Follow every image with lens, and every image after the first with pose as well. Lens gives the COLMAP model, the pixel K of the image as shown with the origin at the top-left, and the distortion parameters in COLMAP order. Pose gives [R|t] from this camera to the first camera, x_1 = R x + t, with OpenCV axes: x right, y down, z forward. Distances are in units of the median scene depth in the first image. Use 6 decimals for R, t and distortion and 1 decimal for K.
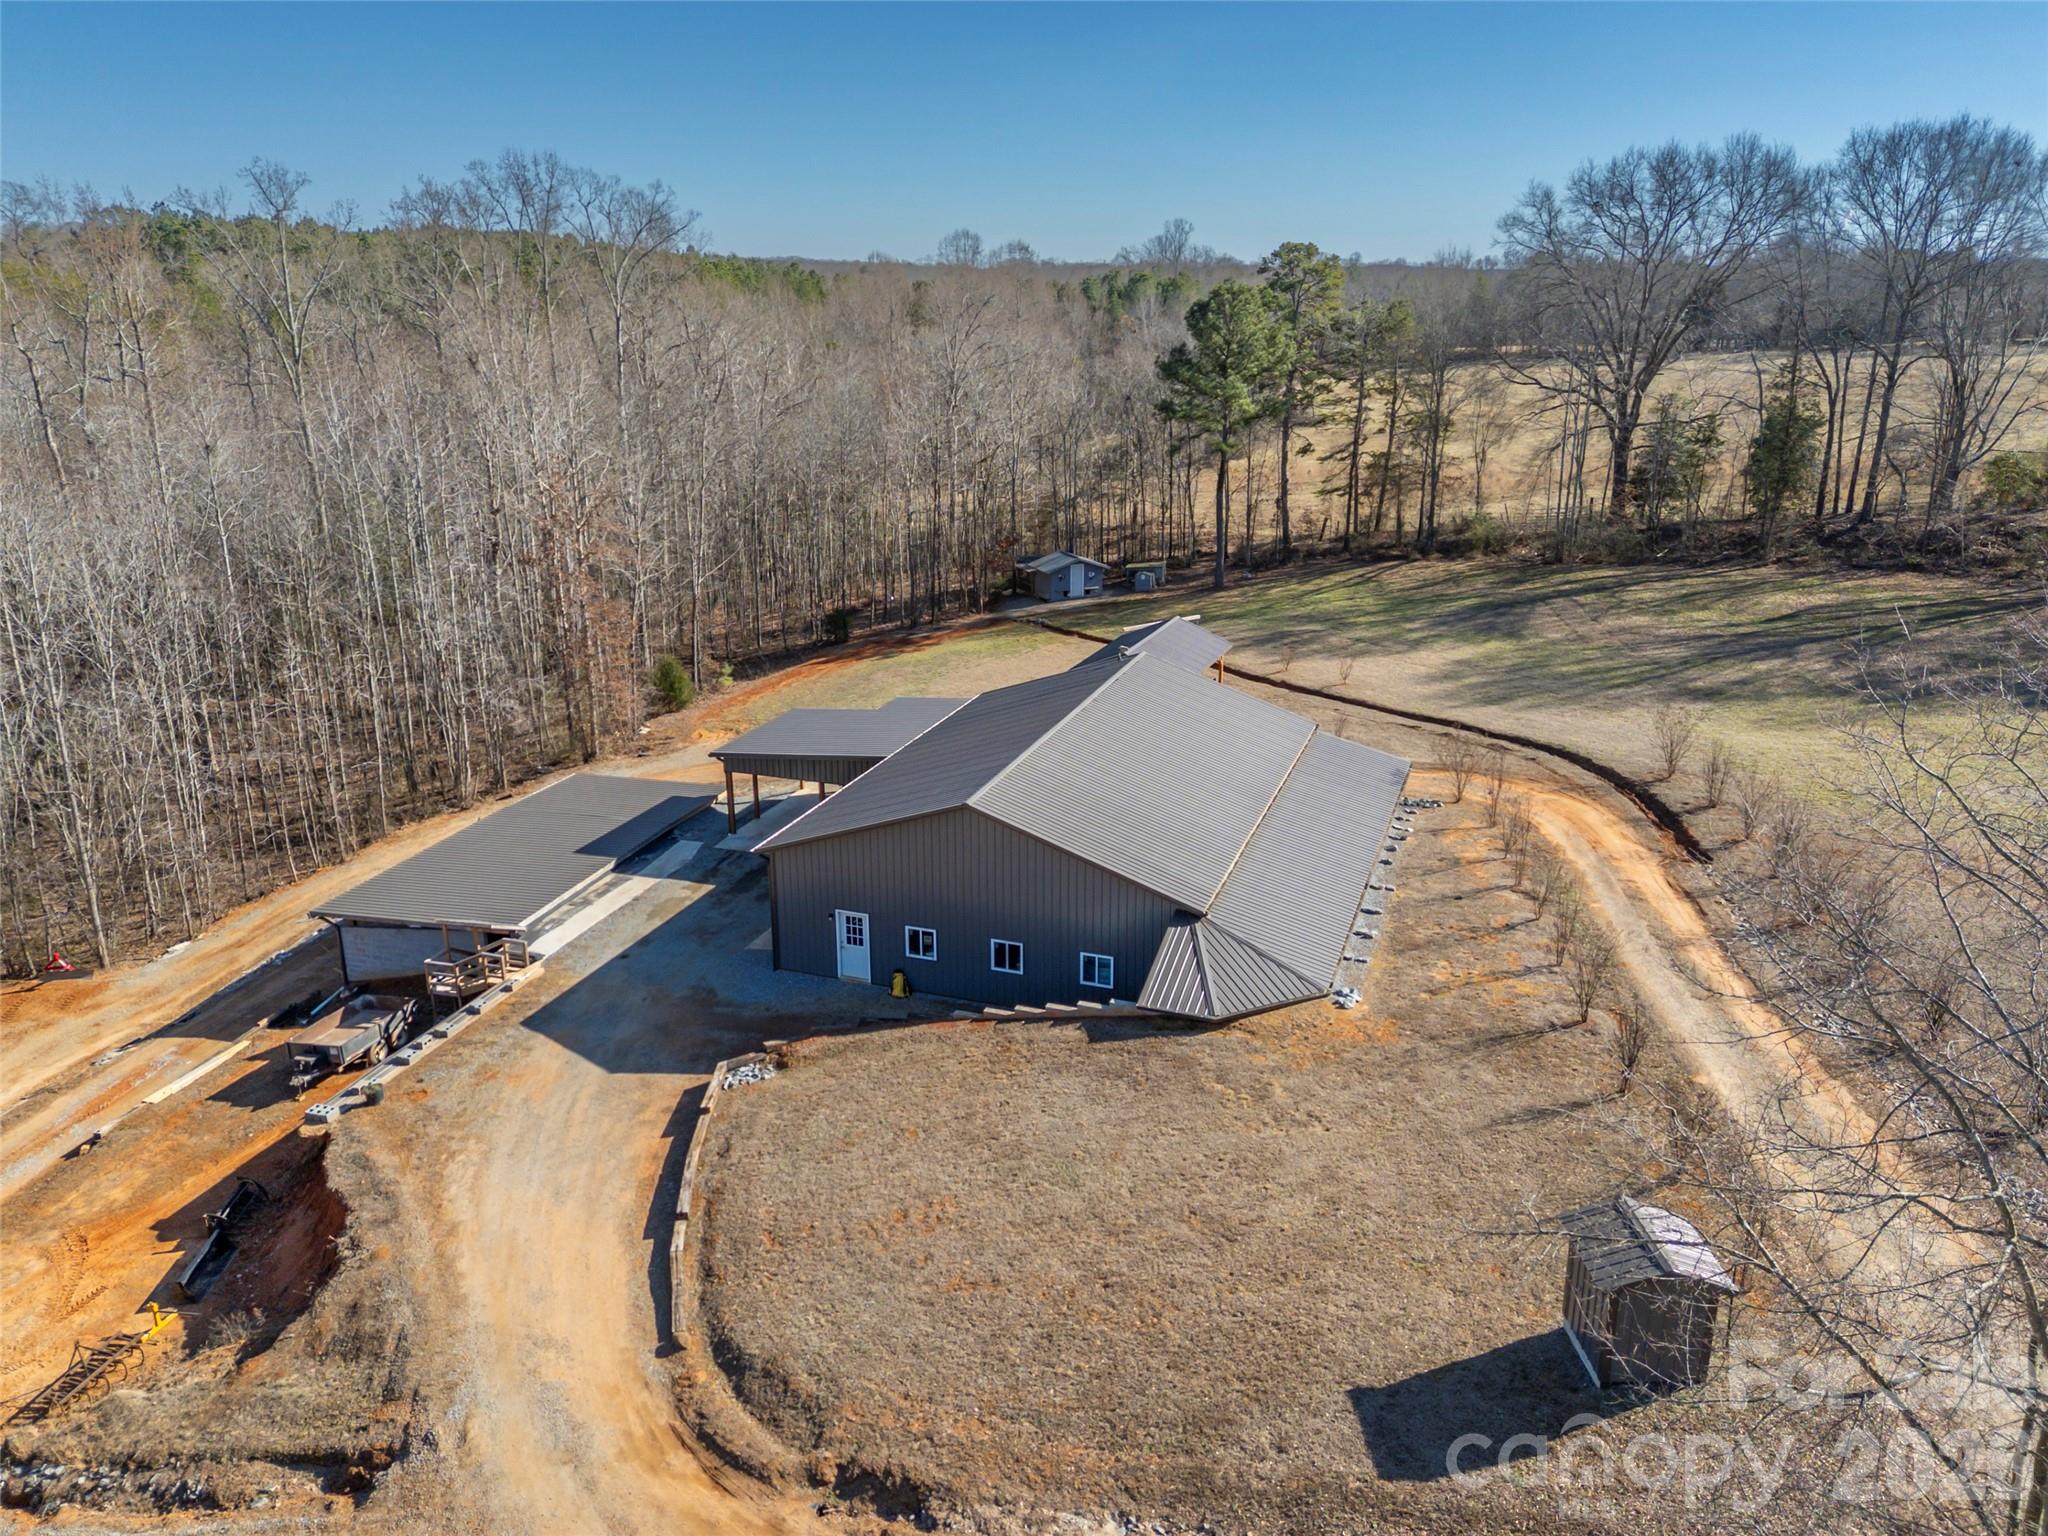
lens RADIAL K [[1464.8, 0, 1019.2], [0, 1464.8, 767.5], [0, 0, 1]] dist [0.070804, -0.004288]
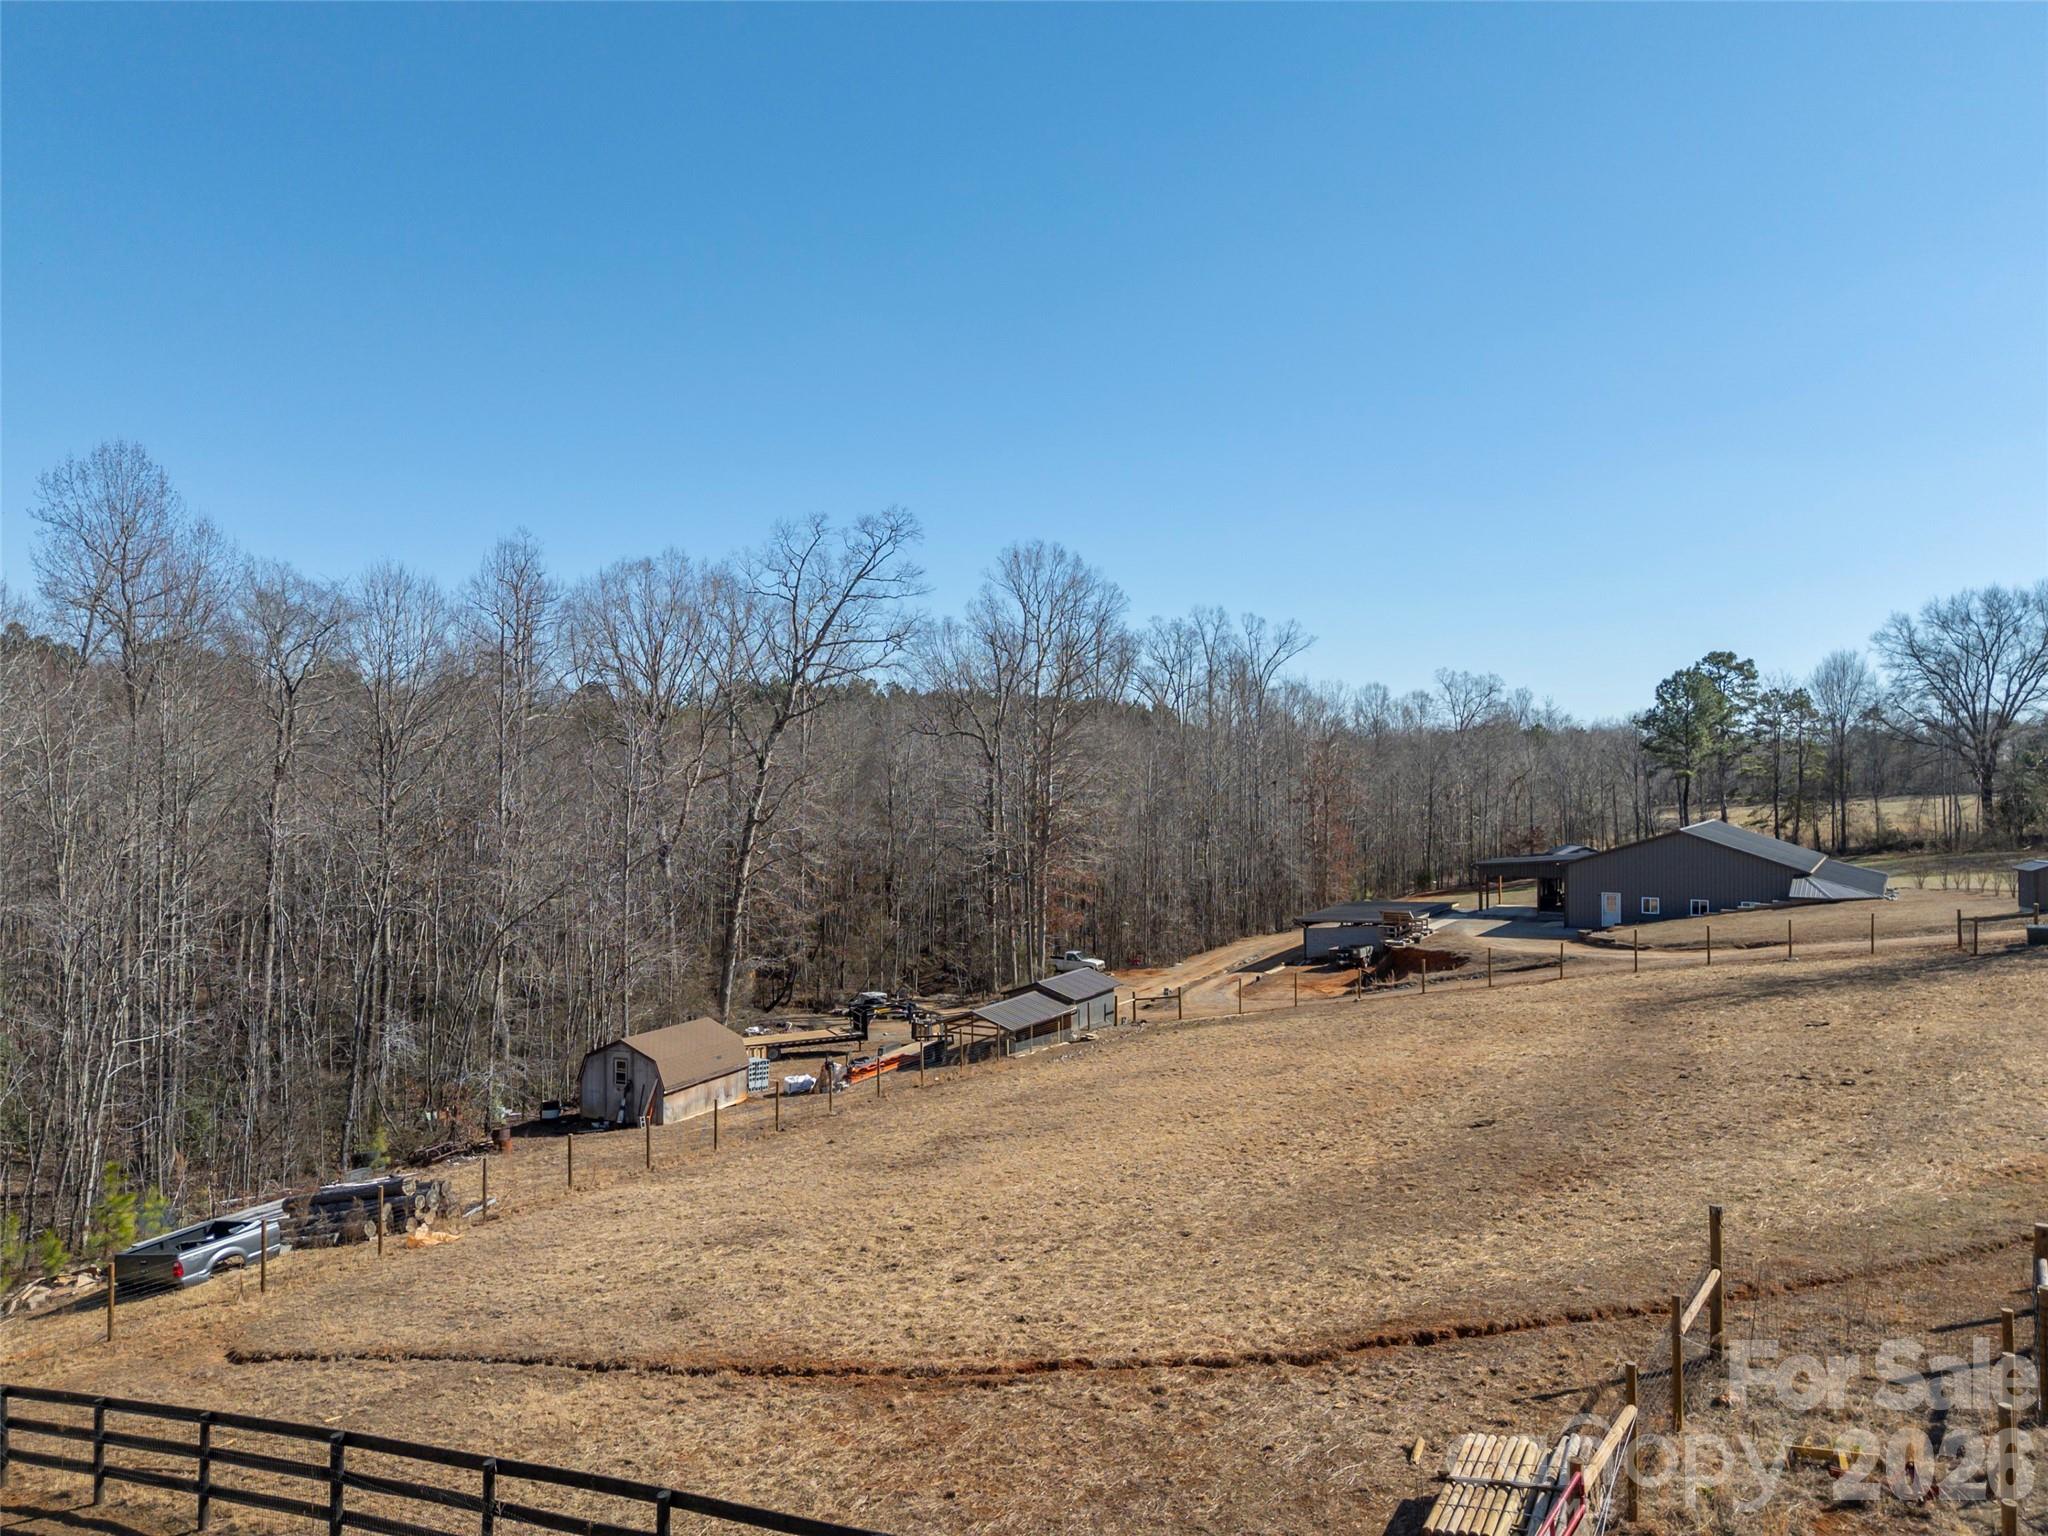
lens RADIAL K [[1464.8, 0, 1027.5], [0, 1464.8, 768.4], [0, 0, 1]] dist [0.070804, -0.004288]
pose [[0.983407, 0.003059, -0.181387, -0.244507], [-0.059664, 0.949691, -0.307452, 0.280312], [0.171321, 0.313173, 0.934115, -0.525138]]
